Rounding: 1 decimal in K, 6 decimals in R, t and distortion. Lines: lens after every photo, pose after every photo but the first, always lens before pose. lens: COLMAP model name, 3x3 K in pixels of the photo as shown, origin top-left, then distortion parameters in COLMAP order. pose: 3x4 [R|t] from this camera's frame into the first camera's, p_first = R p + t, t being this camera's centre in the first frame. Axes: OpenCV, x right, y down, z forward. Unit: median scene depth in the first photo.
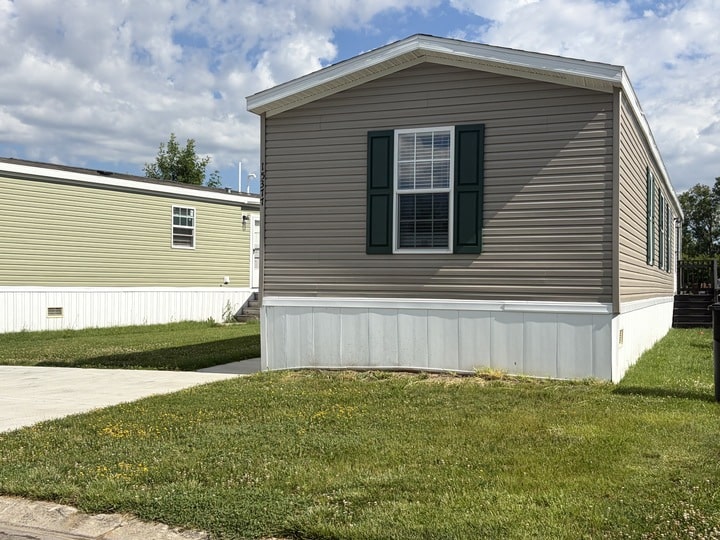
lens RADIAL K [[870.2, 0, 359.5], [0, 870.2, 273.0], [0, 0, 1]] dist [0.028751, 0.000000]
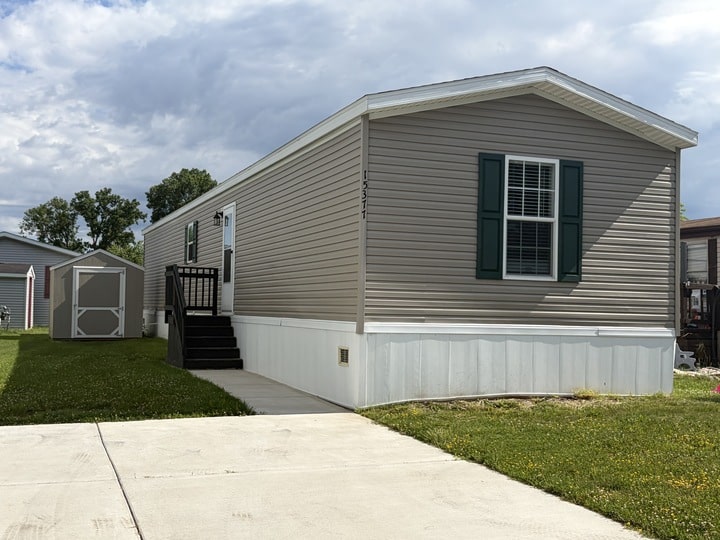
lens RADIAL K [[870.2, 0, 359.2], [0, 870.2, 267.3], [0, 0, 1]] dist [0.028751, 0.000000]
pose [[0.733689, 0.038002, 0.678422, -0.762225], [-0.024976, 0.999268, -0.028963, -0.002973], [-0.679026, 0.004306, 0.734101, 0.386952]]
